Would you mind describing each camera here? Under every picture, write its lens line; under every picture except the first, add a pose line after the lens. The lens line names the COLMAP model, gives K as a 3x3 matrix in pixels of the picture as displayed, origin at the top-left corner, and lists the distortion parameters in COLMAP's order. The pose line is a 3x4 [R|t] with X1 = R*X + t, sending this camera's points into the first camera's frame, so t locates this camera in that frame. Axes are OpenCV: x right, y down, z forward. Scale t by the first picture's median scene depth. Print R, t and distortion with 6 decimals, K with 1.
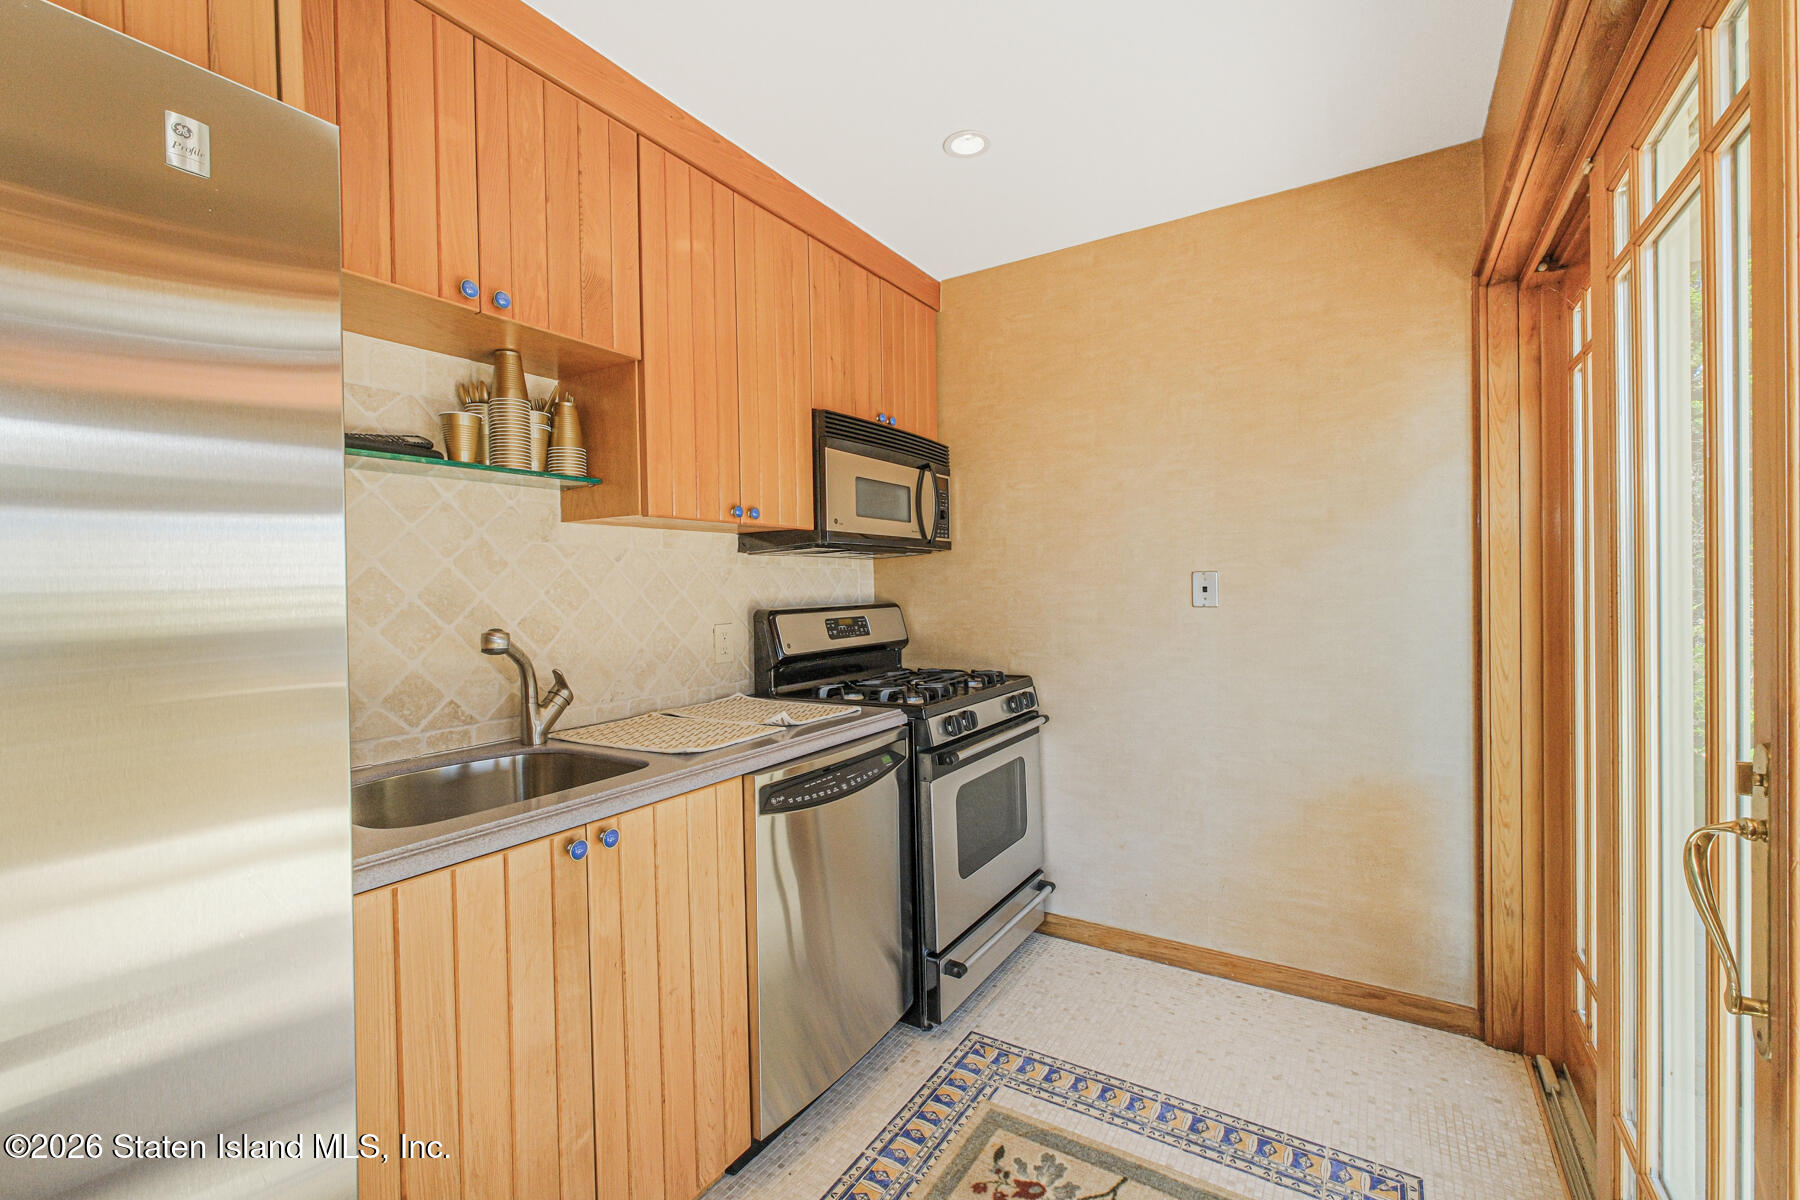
lens RADIAL K [[751.5, 0, 900.0], [0, 751.5, 600.0], [0, 0, 1]] dist [0.004178, -0.006914]
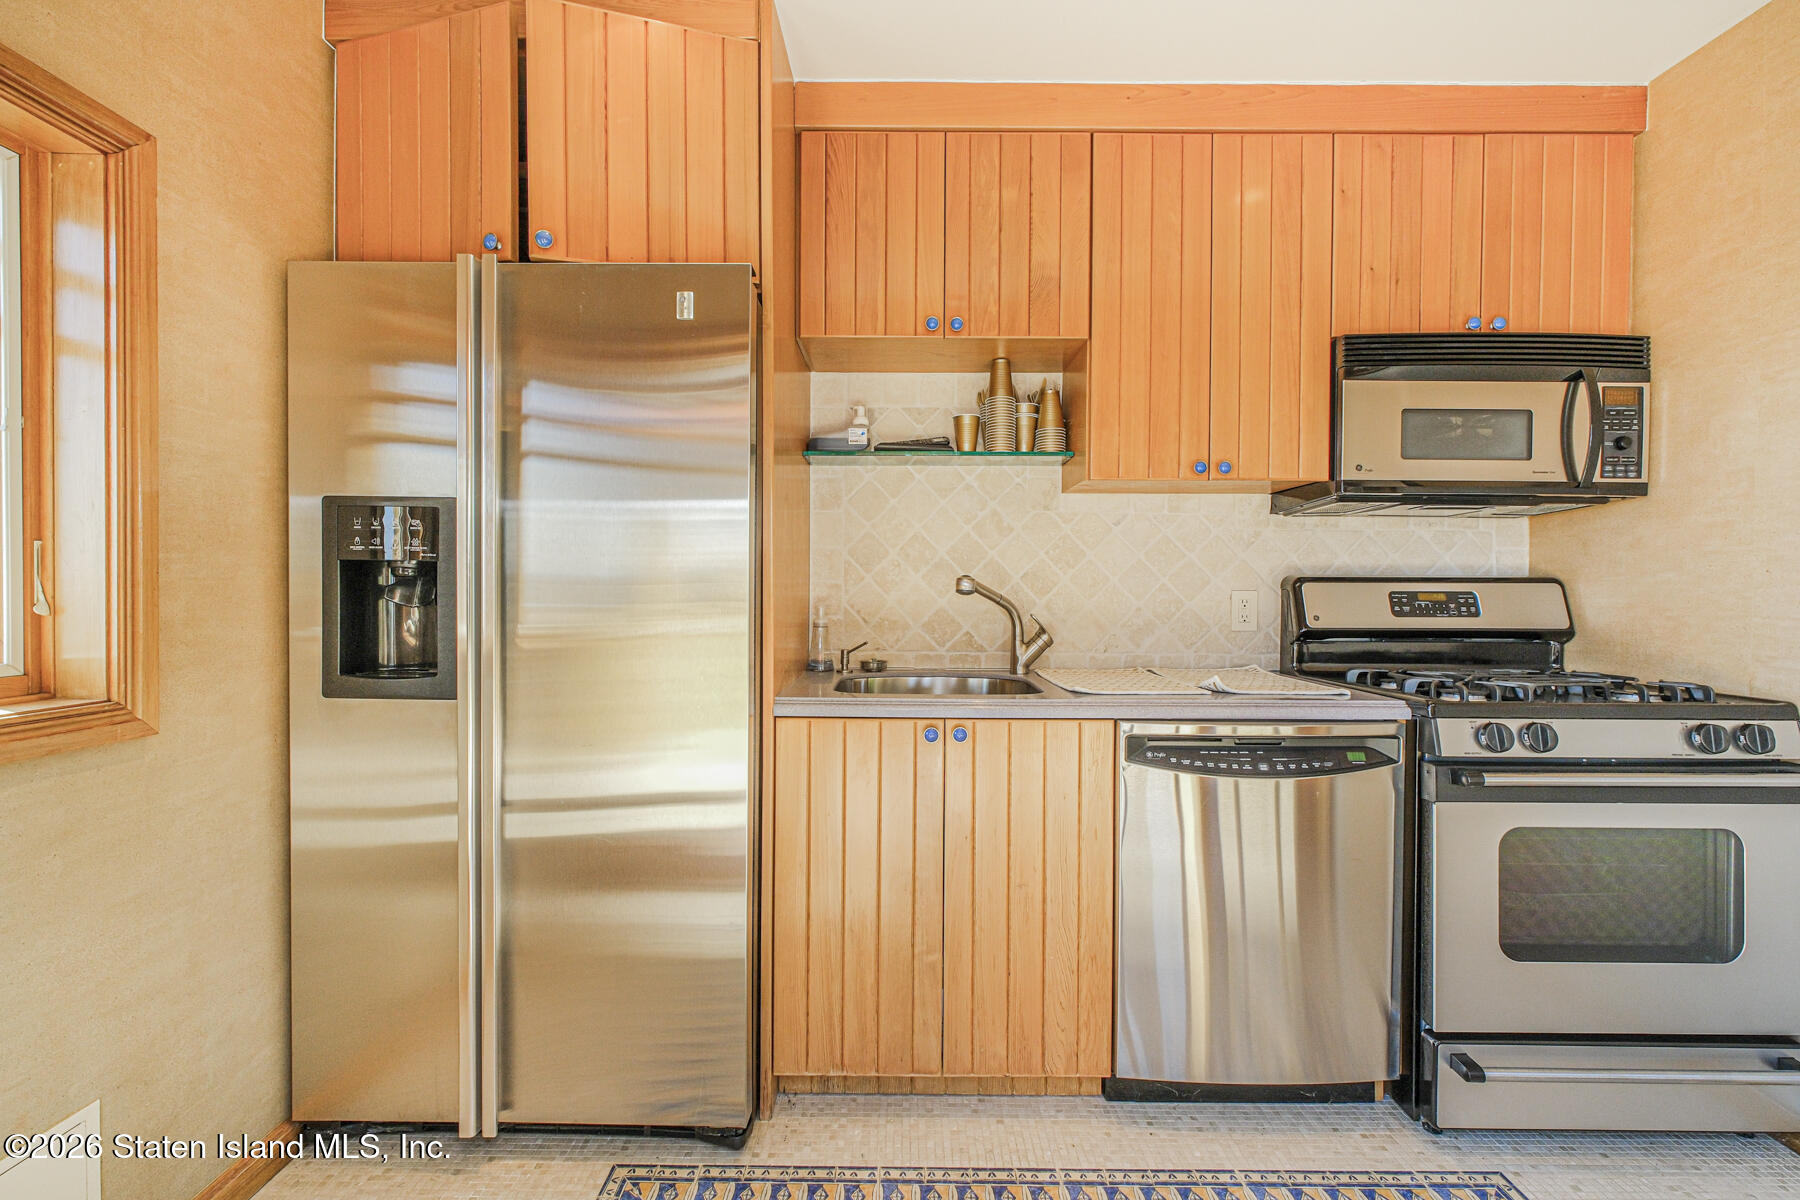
lens RADIAL K [[749.1, 0, 899.9], [0, 749.1, 602.9], [0, 0, 1]] dist [-0.001456, -0.000620]
pose [[0.532976, 0.041649, -0.845104, 0.408355], [-0.031156, 0.999077, 0.029588, 0.040799], [0.845556, 0.010560, 0.533782, 0.160901]]
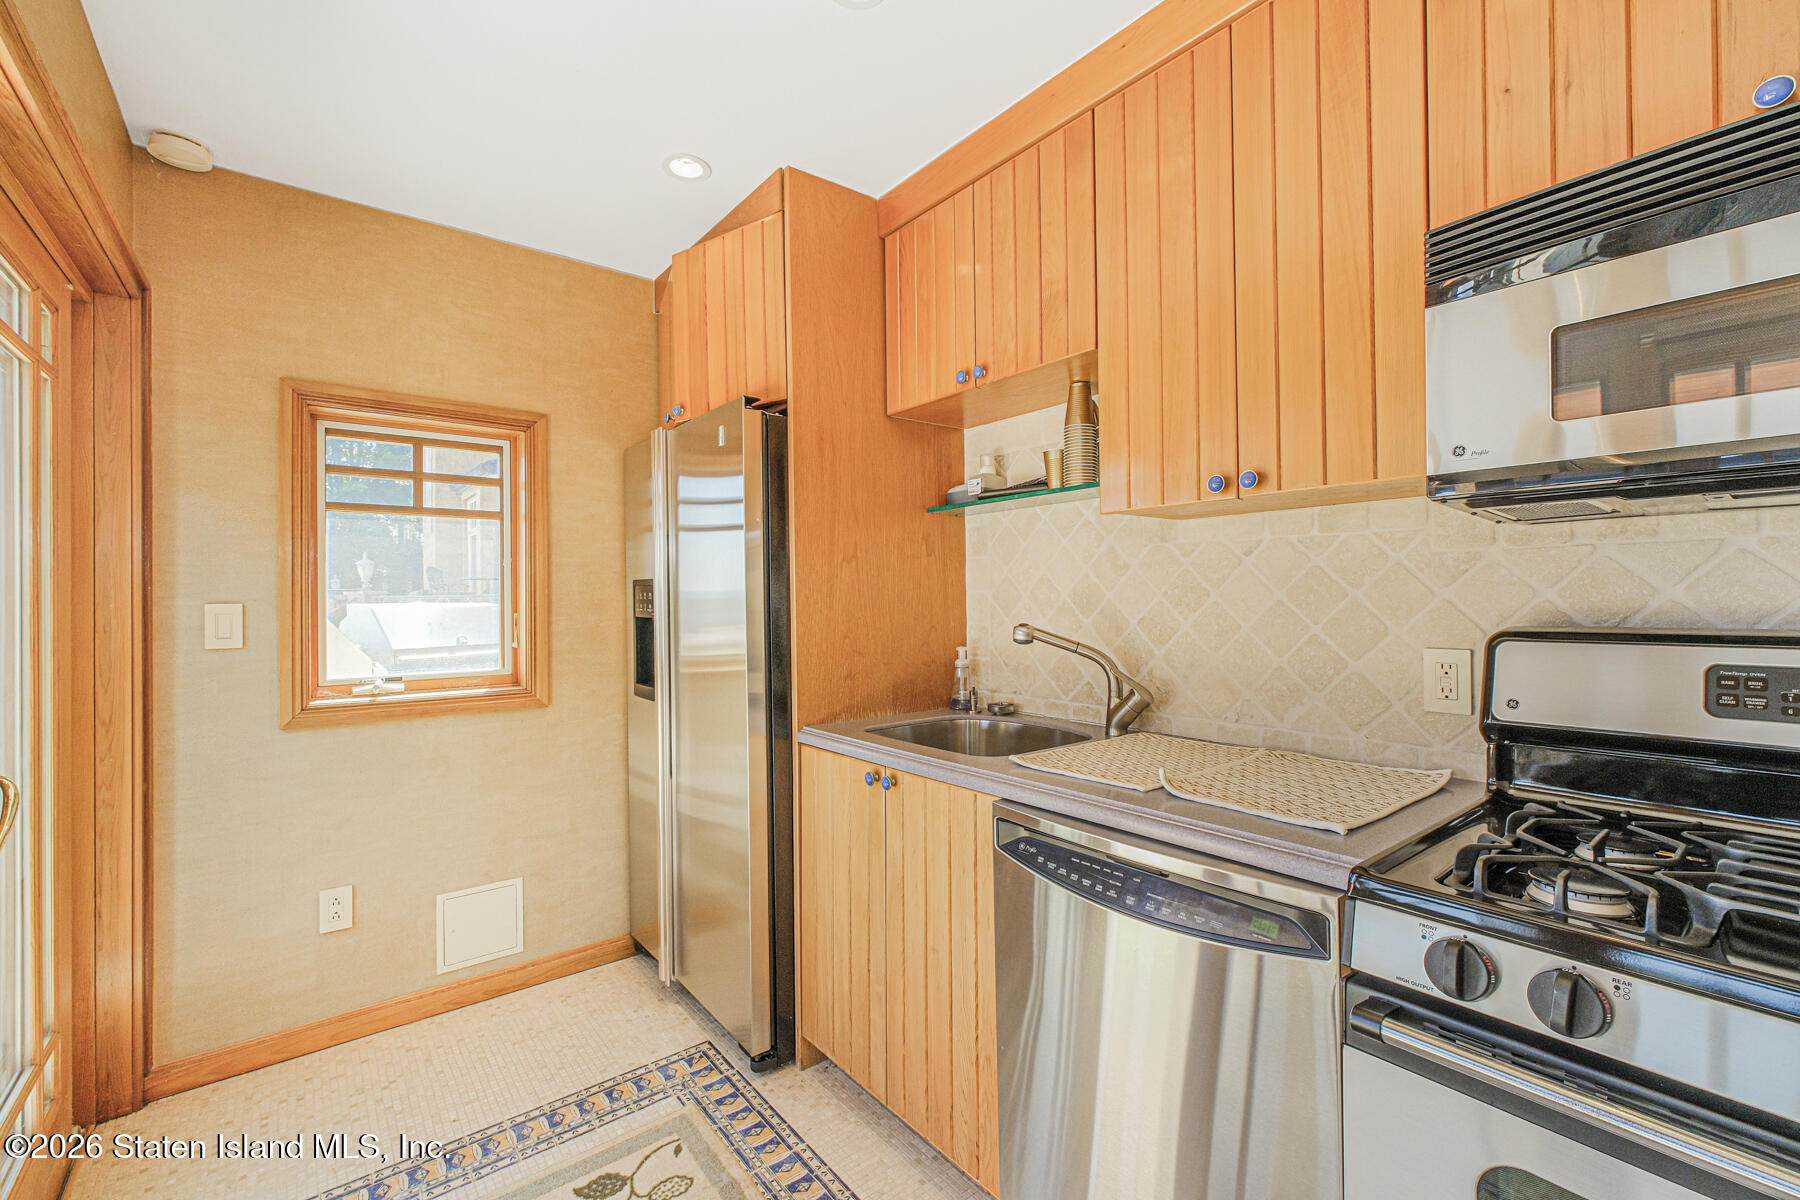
lens RADIAL K [[751.5, 0, 900.0], [0, 751.5, 600.0], [0, 0, 1]] dist [0.004178, -0.006914]
pose [[-0.322321, 0.026279, -0.946266, 0.567261], [0.001520, 0.999628, 0.027244, -0.028080], [0.946629, 0.007343, -0.322240, 0.963609]]
